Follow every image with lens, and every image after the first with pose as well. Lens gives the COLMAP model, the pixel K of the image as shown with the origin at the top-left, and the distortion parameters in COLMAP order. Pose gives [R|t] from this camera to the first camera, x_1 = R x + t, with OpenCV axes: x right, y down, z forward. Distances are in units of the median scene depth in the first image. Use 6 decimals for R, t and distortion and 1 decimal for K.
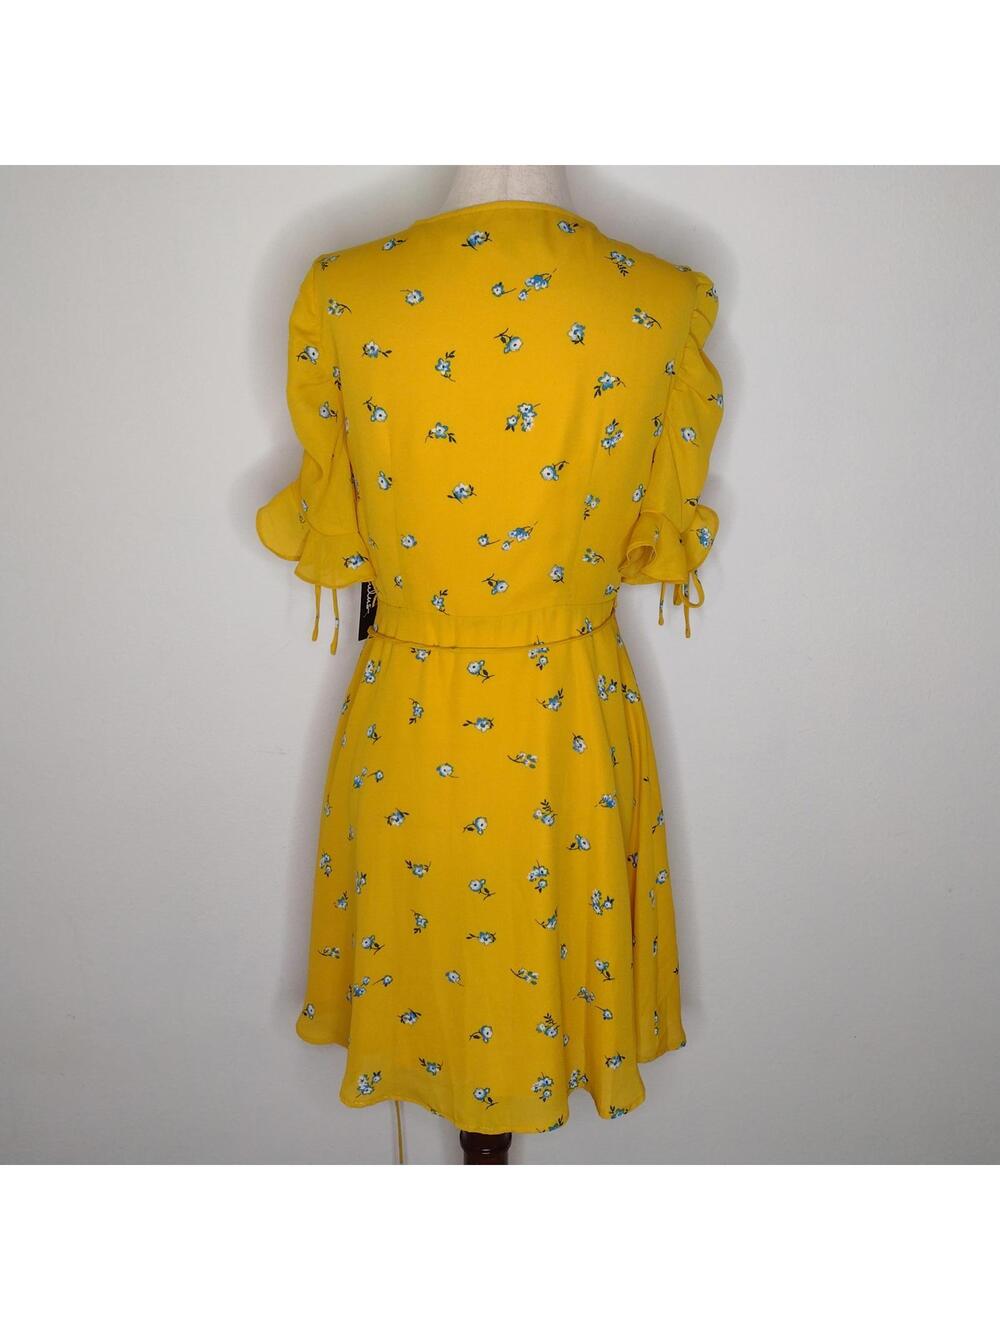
lens RADIAL K [[1144.3, 0, 500.0], [0, 1144.3, 665.0], [0, 0, 1]] dist [0.119257, -0.241687]
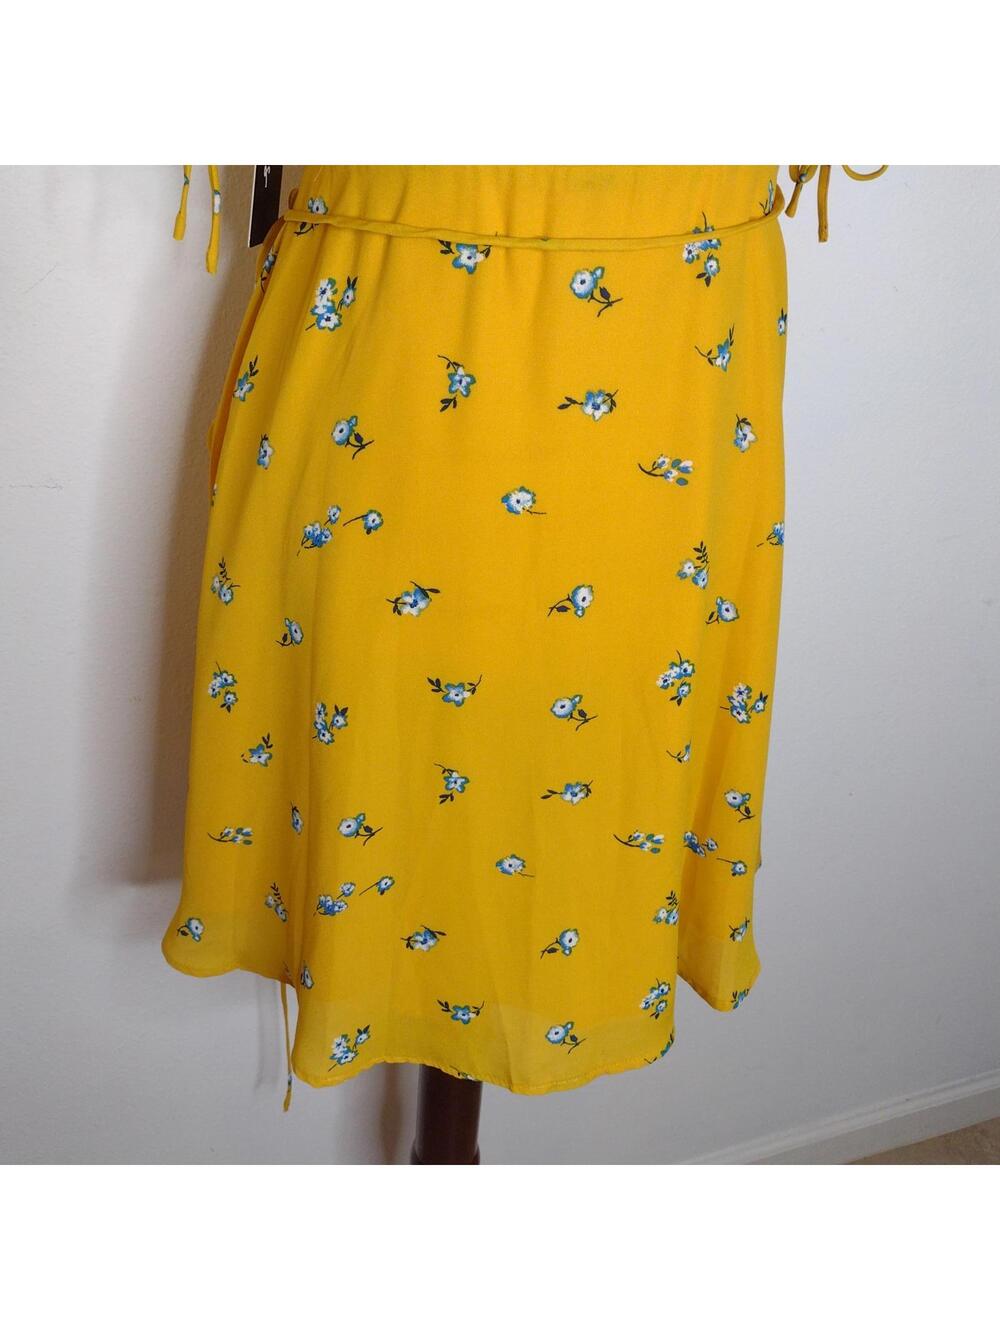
lens RADIAL K [[1144.3, 0, 500.0], [0, 1144.3, 665.0], [0, 0, 1]] dist [0.119257, -0.241687]
pose [[0.933876, -0.117479, 0.337749, -0.241348], [0.031884, 0.968089, 0.248571, 0.036227], [-0.356173, -0.221365, 0.907821, 0.535297]]
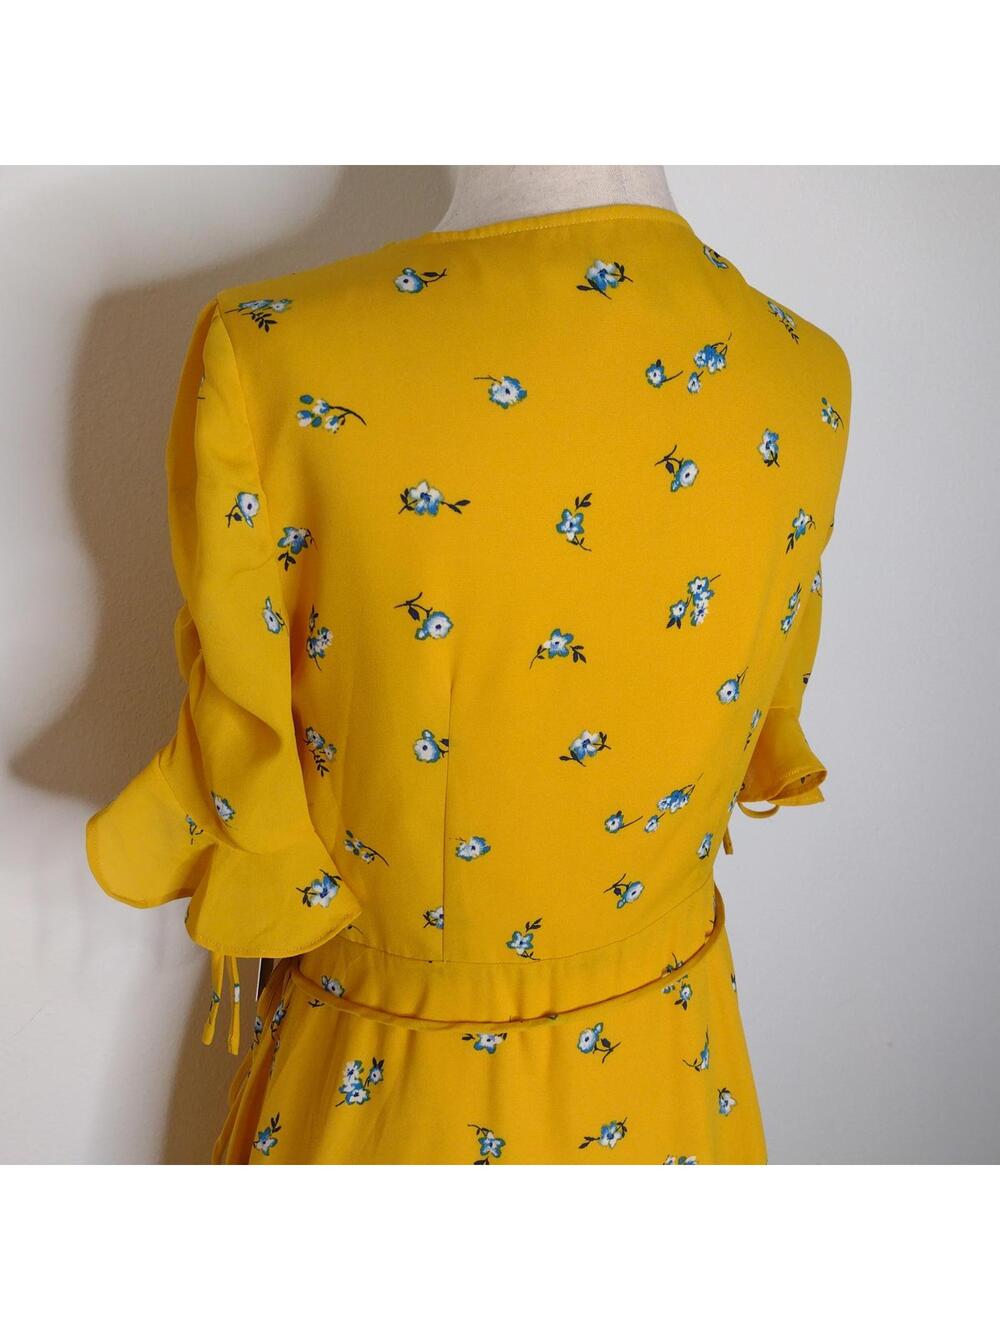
lens RADIAL K [[1144.3, 0, 500.0], [0, 1144.3, 665.0], [0, 0, 1]] dist [0.119257, -0.241687]
pose [[0.849103, -0.147113, 0.507329, -0.315746], [0.146679, 0.988330, 0.041099, -0.206291], [-0.507454, 0.039517, 0.860772, 0.538708]]
